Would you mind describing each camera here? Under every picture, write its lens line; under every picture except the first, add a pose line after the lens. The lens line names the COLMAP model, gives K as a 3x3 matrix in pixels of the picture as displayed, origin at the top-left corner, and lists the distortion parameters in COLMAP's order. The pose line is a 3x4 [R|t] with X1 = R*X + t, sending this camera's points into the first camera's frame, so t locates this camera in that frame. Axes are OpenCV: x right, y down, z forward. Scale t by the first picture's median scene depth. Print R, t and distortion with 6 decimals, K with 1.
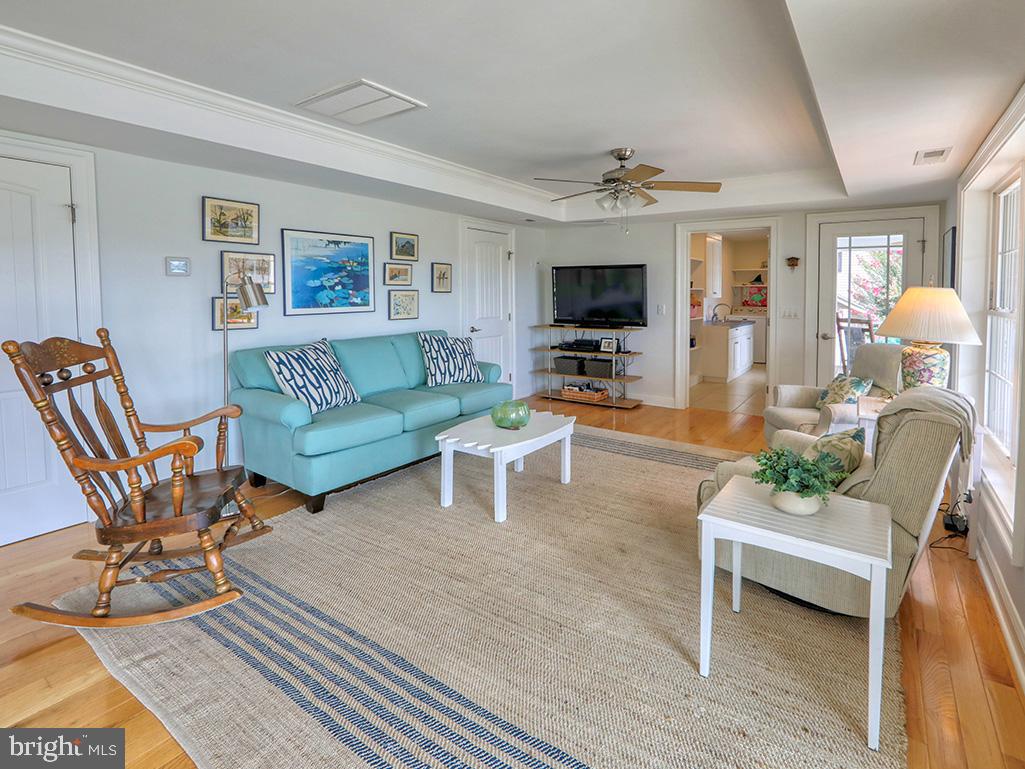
lens RADIAL K [[499.3, 0, 524.7], [0, 499.3, 330.1], [0, 0, 1]] dist [-0.011924, 0.002850]
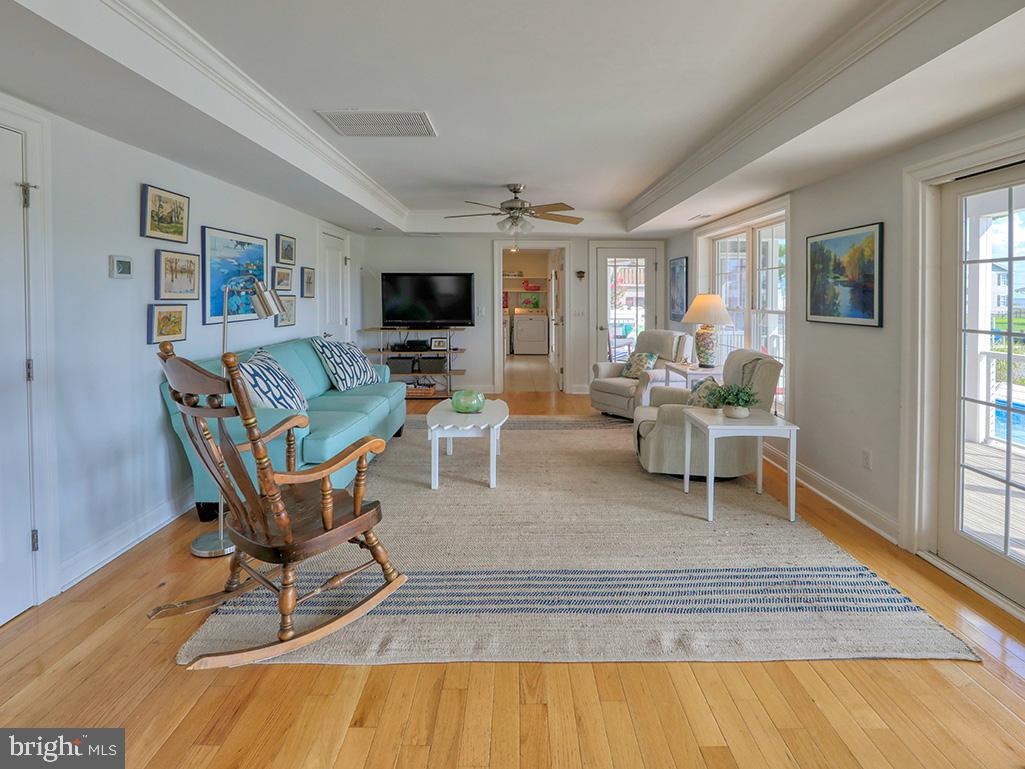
lens RADIAL K [[499.3, 0, 505.9], [0, 499.3, 322.1], [0, 0, 1]] dist [-0.011924, 0.002850]
pose [[0.827870, -0.030046, 0.560114, -0.538120], [0.043390, 0.999003, -0.010543, -0.001399], [-0.559239, 0.033031, 0.828348, -0.023491]]
